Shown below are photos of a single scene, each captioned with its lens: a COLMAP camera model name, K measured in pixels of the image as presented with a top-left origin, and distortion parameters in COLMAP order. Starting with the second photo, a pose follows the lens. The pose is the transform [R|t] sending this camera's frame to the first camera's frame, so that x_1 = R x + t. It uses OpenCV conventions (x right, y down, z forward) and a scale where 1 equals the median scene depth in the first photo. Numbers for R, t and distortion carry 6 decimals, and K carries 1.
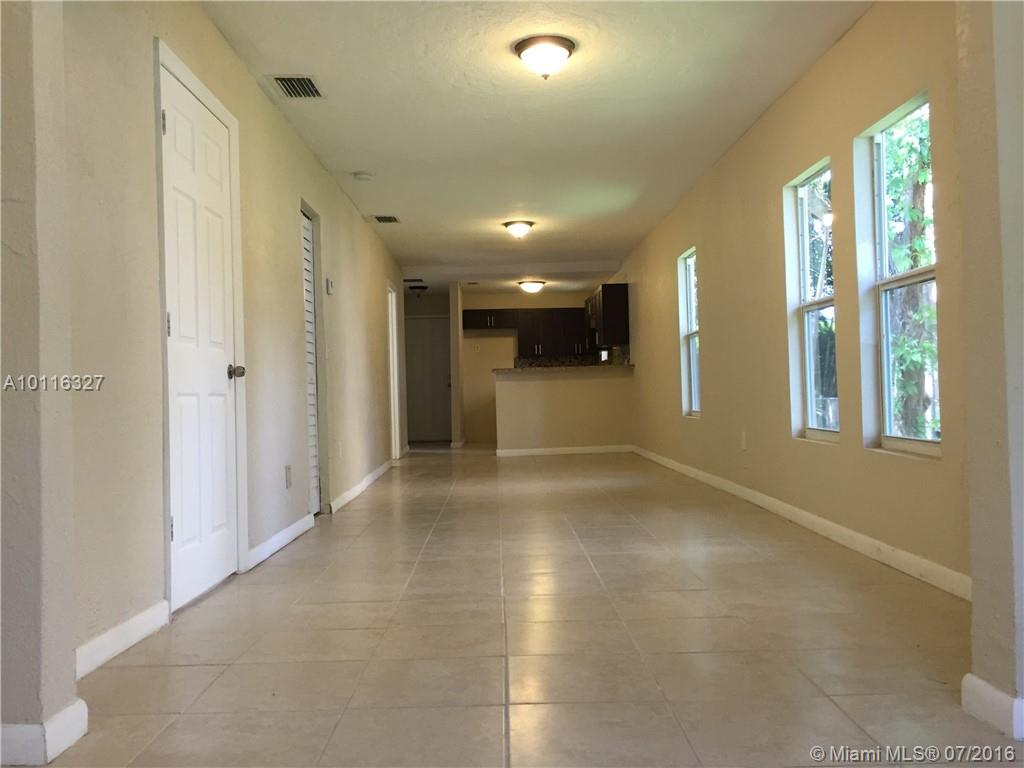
lens RADIAL K [[888.3, 0, 512.1], [0, 888.3, 386.3], [0, 0, 1]] dist [0.087045, -0.133071]
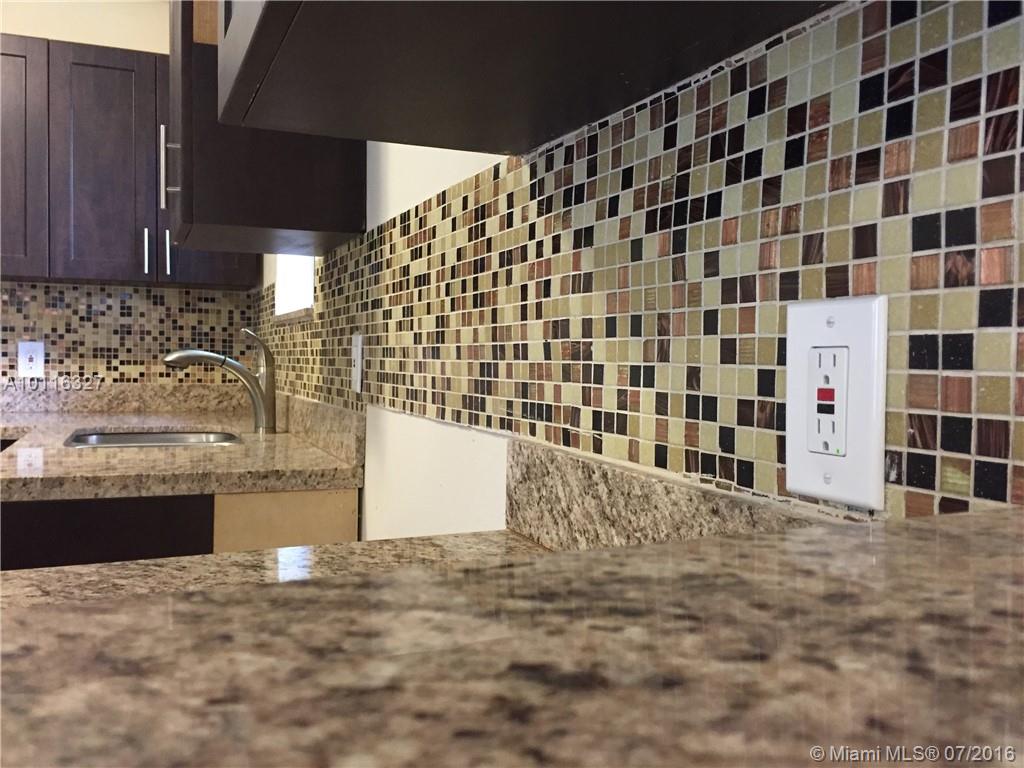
lens RADIAL K [[888.3, 0, 515.7], [0, 888.3, 379.6], [0, 0, 1]] dist [0.087045, -0.133071]
pose [[0.931272, 0.022850, 0.363608, 0.174223], [-0.033922, 0.999134, 0.024094, -0.046625], [-0.362742, -0.034772, 0.931241, 1.762193]]
